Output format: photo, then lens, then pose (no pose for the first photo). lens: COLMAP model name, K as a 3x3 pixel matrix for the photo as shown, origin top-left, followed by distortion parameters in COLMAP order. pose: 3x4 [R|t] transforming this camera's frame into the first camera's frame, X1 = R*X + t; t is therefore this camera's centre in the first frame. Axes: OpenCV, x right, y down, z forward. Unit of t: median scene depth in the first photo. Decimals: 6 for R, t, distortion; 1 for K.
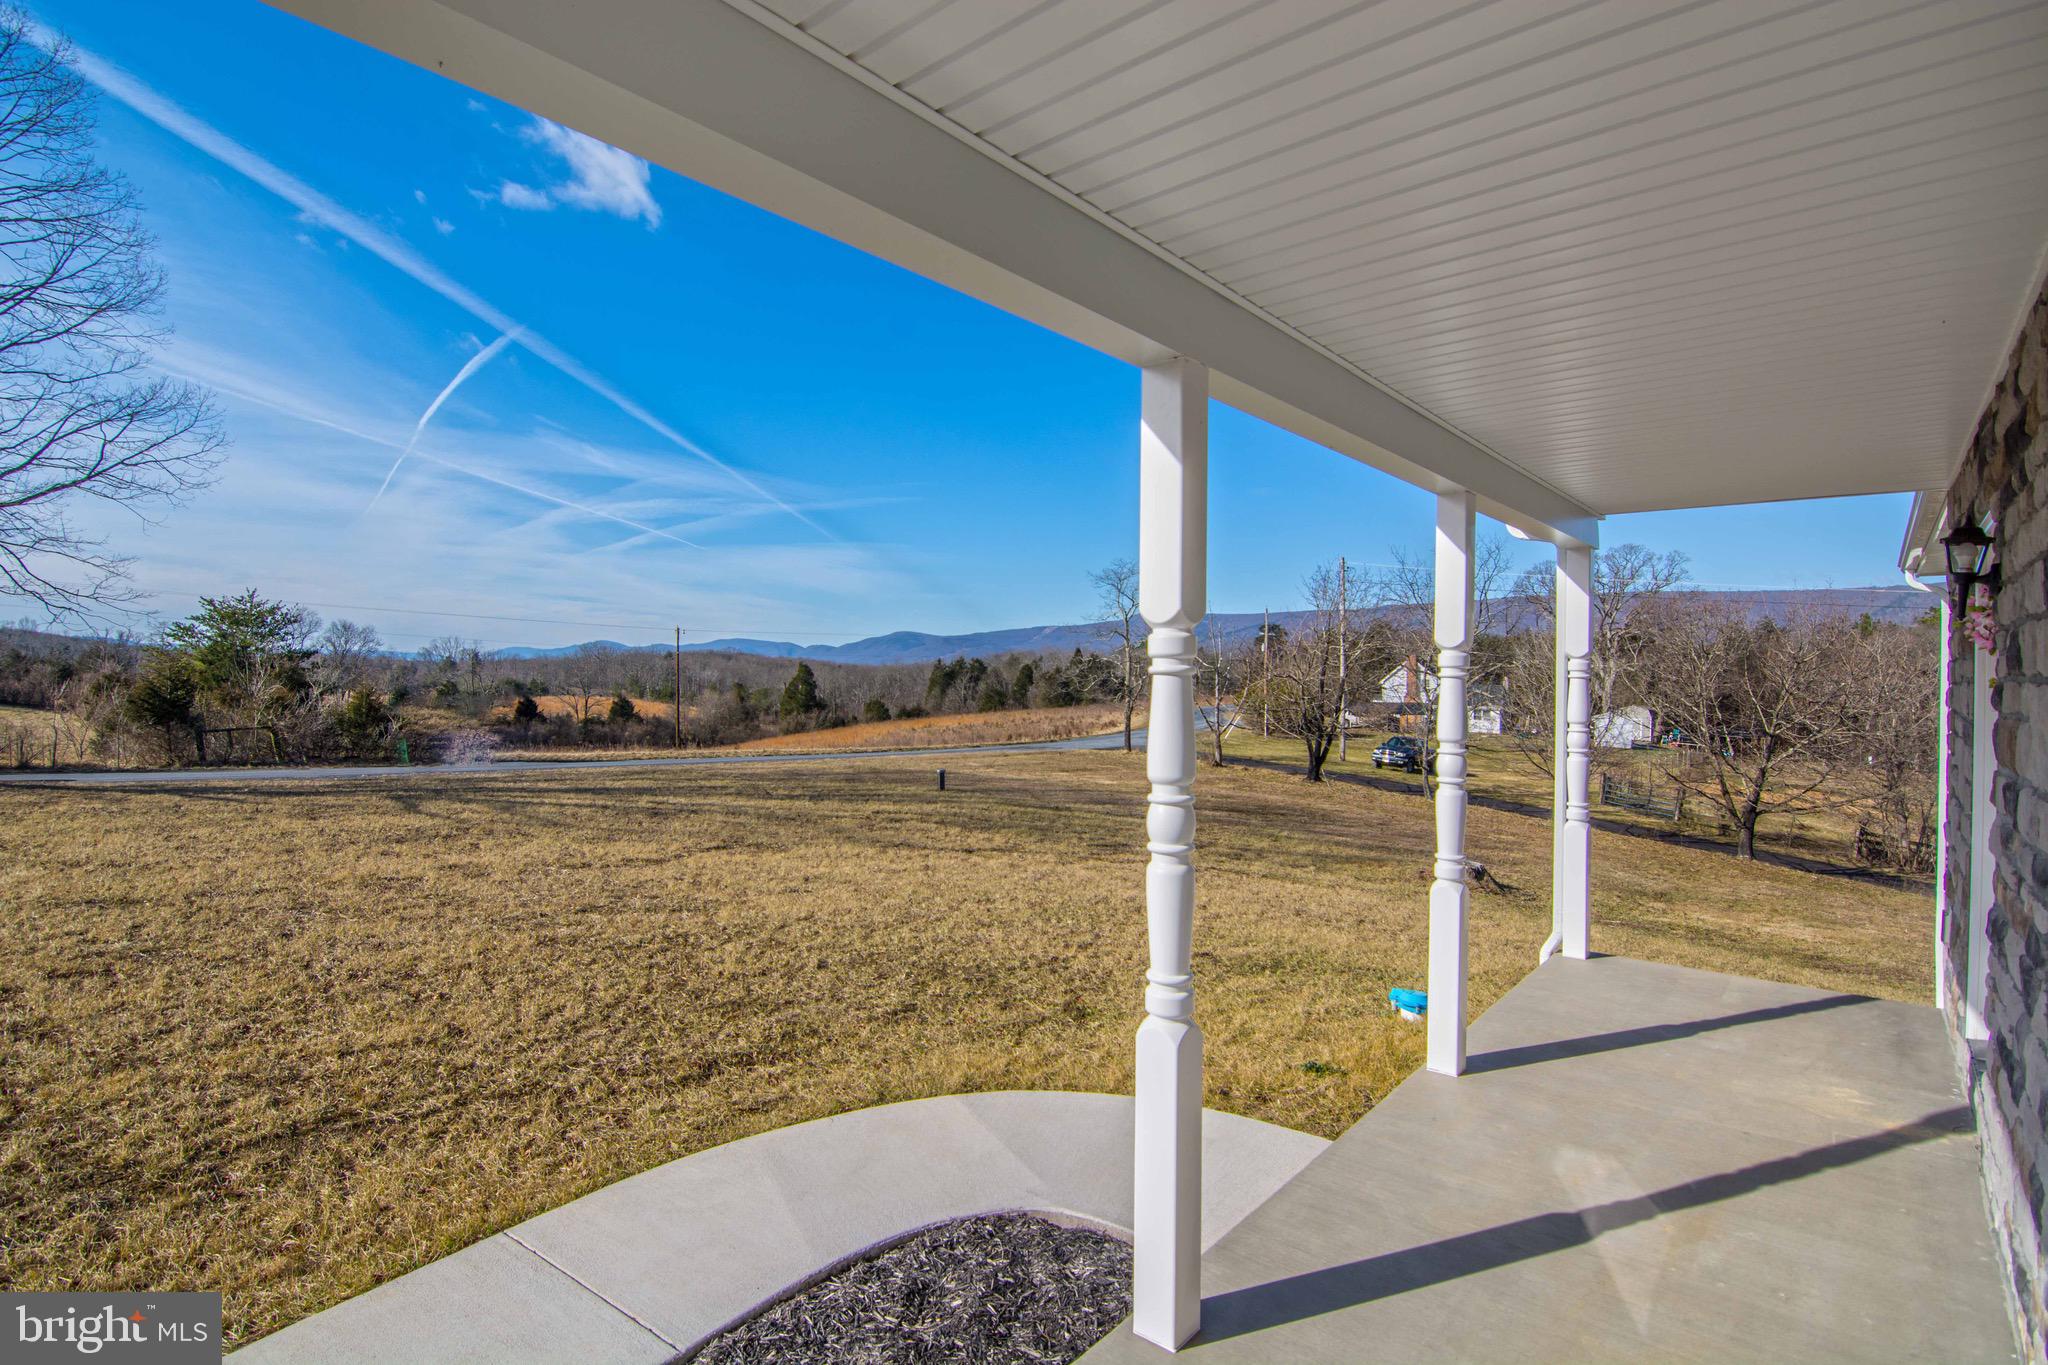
lens RADIAL K [[995.6, 0, 1015.7], [0, 995.6, 673.6], [0, 0, 1]] dist [-0.007523, -0.009090]
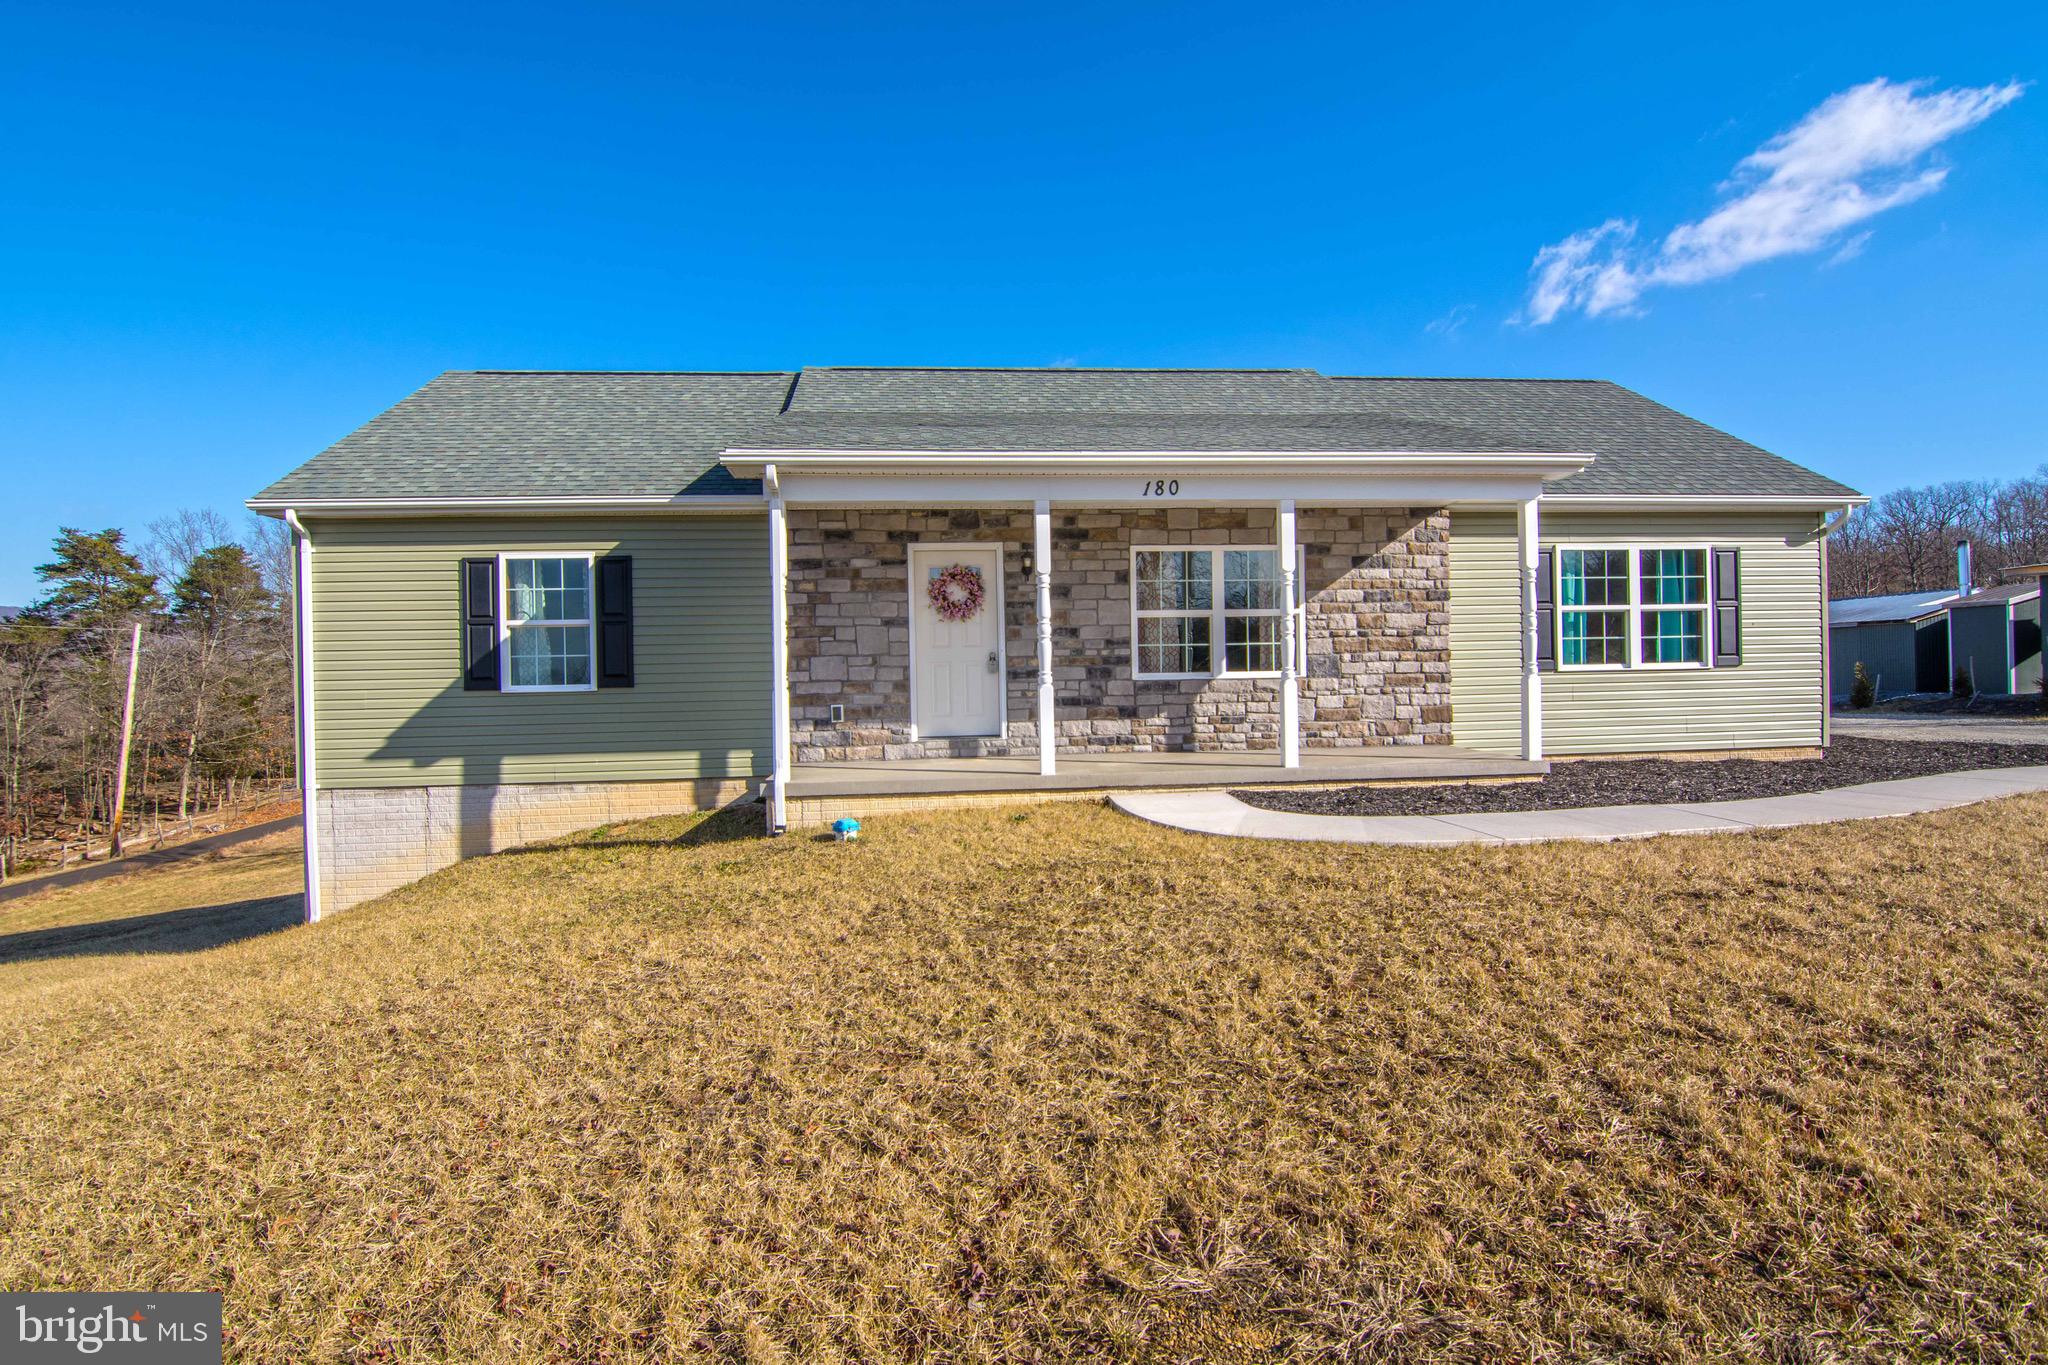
lens RADIAL K [[995.6, 0, 1019.9], [0, 995.6, 668.7], [0, 0, 1]] dist [-0.007523, -0.009090]
pose [[-0.718299, -0.000795, 0.695734, -0.115032], [0.010407, 0.999875, 0.011887, 0.017141], [-0.695656, 0.015778, -0.718201, 0.295113]]
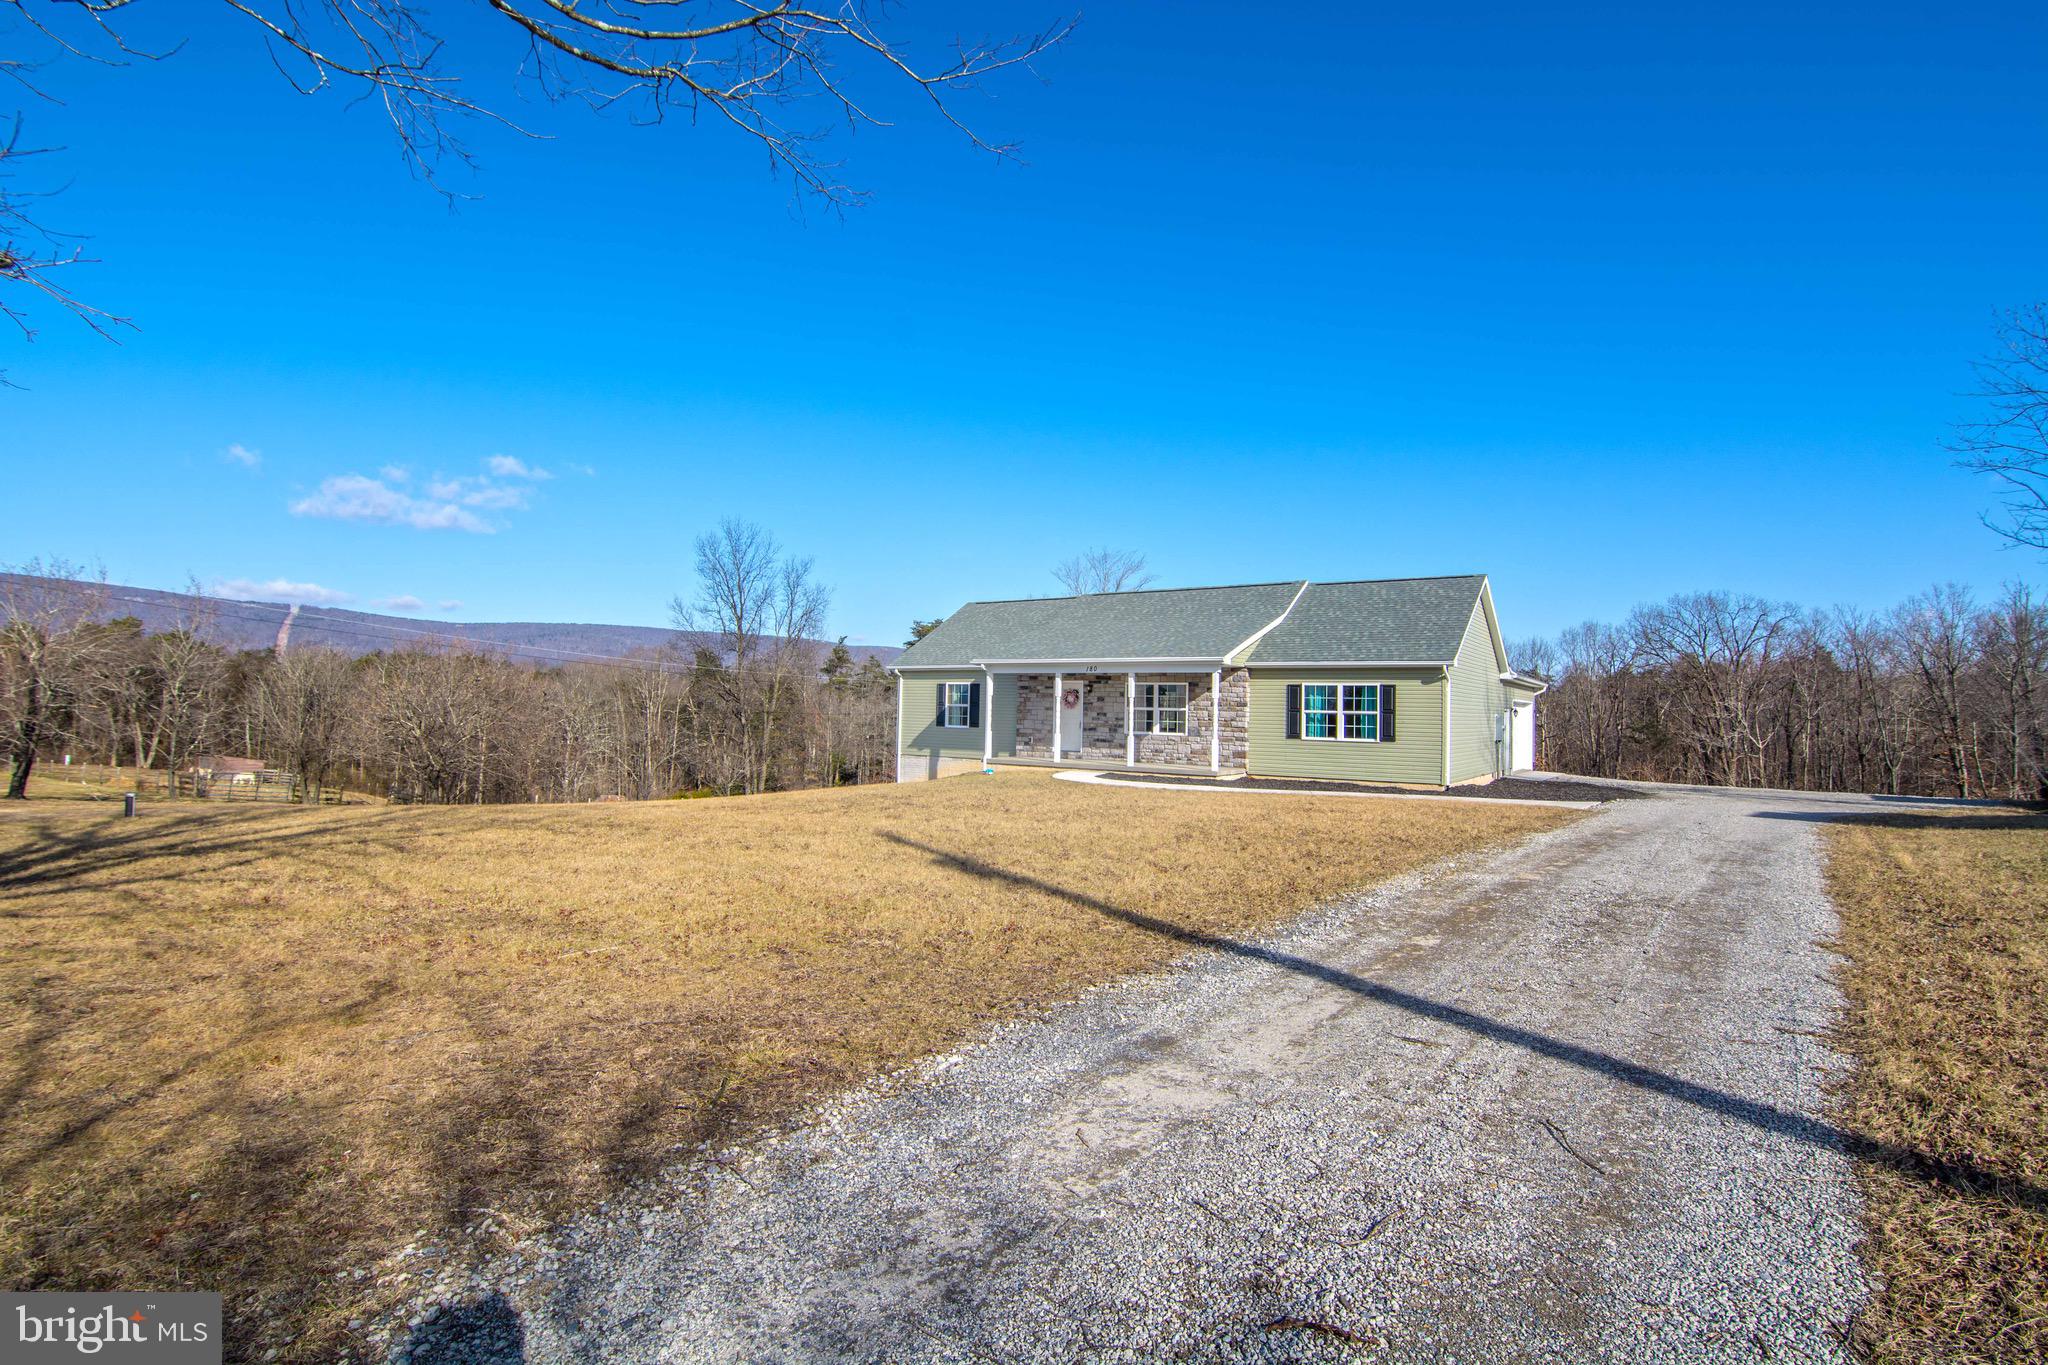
lens RADIAL K [[995.6, 0, 1003.1], [0, 995.6, 673.7], [0, 0, 1]] dist [-0.007523, -0.009090]
pose [[-0.095447, 0.024073, 0.995143, -0.692550], [-0.023457, 0.999376, -0.026425, 0.000667], [-0.995158, -0.025865, -0.094823, 0.228819]]
